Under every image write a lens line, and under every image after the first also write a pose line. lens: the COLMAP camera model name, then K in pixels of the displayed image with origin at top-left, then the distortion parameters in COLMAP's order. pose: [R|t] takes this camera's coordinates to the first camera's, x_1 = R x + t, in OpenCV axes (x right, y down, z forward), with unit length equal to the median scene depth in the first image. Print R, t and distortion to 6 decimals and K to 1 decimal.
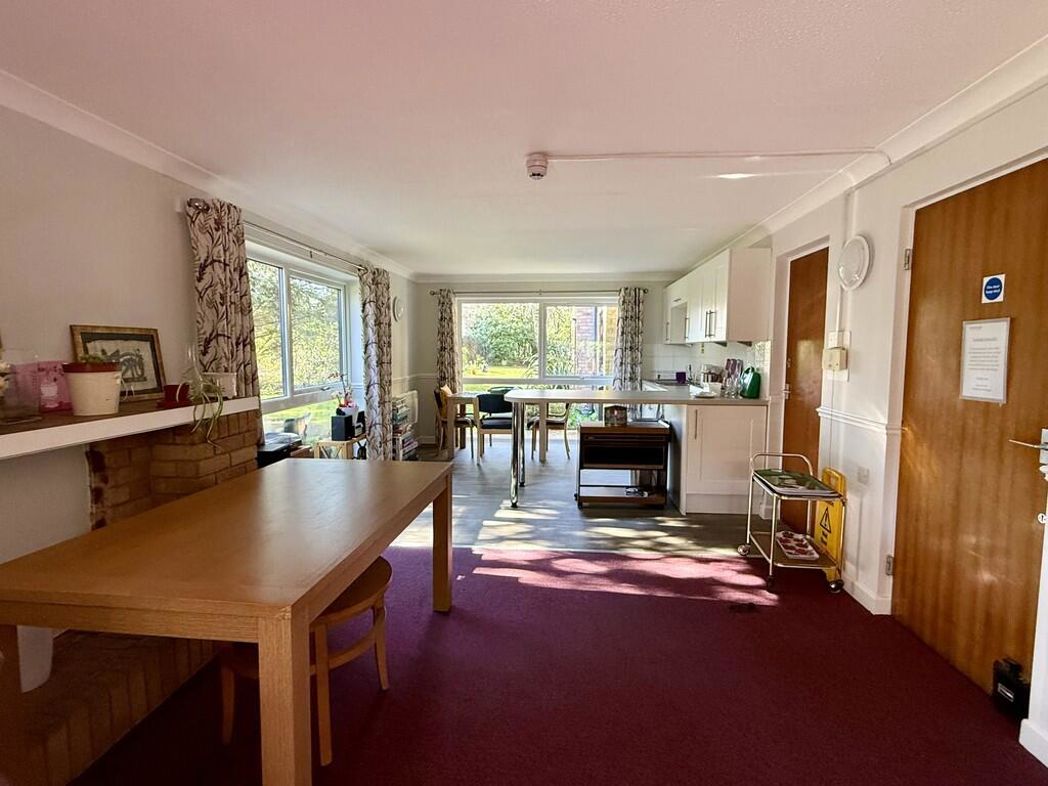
lens RADIAL K [[530.5, 0, 522.9], [0, 530.5, 393.5], [0, 0, 1]] dist [-0.004419, -0.000903]
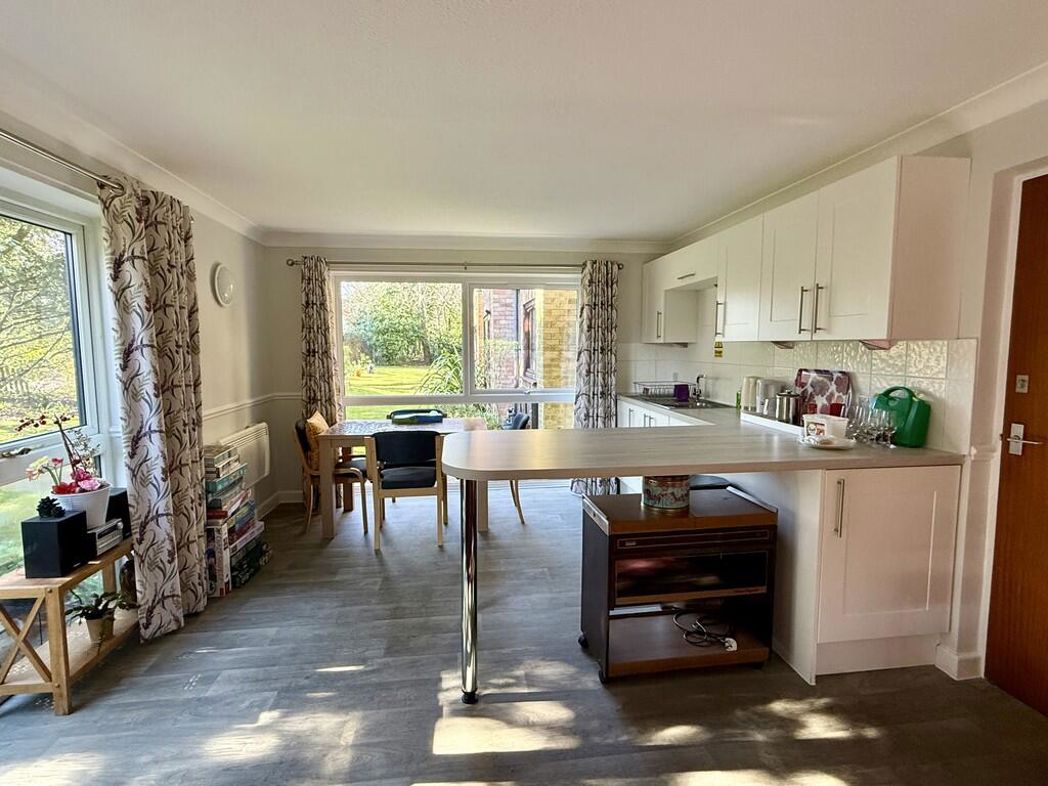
lens RADIAL K [[530.5, 0, 524.4], [0, 530.5, 391.5], [0, 0, 1]] dist [-0.004419, -0.000903]
pose [[0.977207, -0.024496, 0.210872, -0.042043], [0.023956, 0.999700, 0.005117, -0.039434], [-0.210934, 0.000051, 0.977500, 0.372976]]
